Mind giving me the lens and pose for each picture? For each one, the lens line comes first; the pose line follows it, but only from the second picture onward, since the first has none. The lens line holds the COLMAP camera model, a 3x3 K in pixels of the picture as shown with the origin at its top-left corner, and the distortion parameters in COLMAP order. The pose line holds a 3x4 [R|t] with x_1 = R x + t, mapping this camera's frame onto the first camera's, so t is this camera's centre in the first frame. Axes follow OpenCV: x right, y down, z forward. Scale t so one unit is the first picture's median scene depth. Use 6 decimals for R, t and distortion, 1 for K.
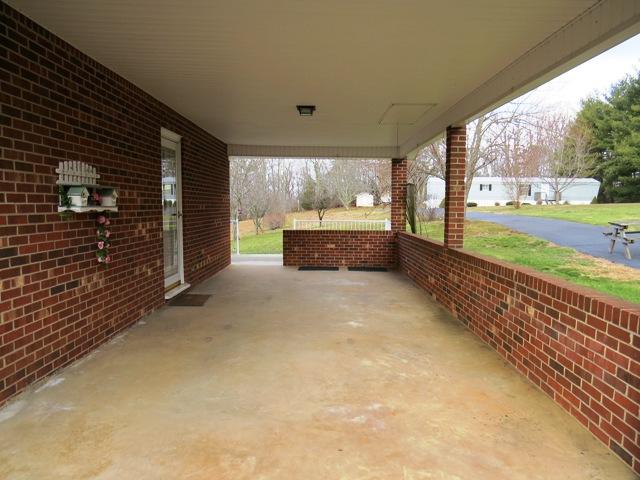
lens RADIAL K [[458.6, 0, 320.4], [0, 458.6, 240.0], [0, 0, 1]] dist [-0.013186, 0.001493]
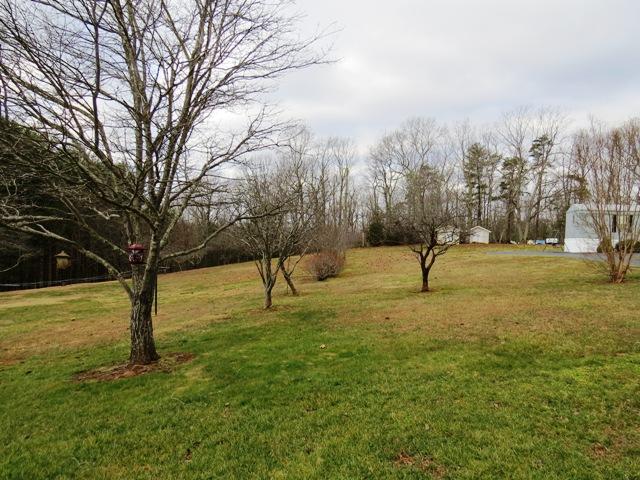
lens RADIAL K [[458.6, 0, 320.2], [0, 458.6, 239.9], [0, 0, 1]] dist [-0.013186, 0.001493]
pose [[0.990192, 0.024589, -0.137530, -0.010551], [-0.034855, 0.996742, -0.072742, -0.012109], [0.135293, 0.076822, 0.987823, 0.168916]]
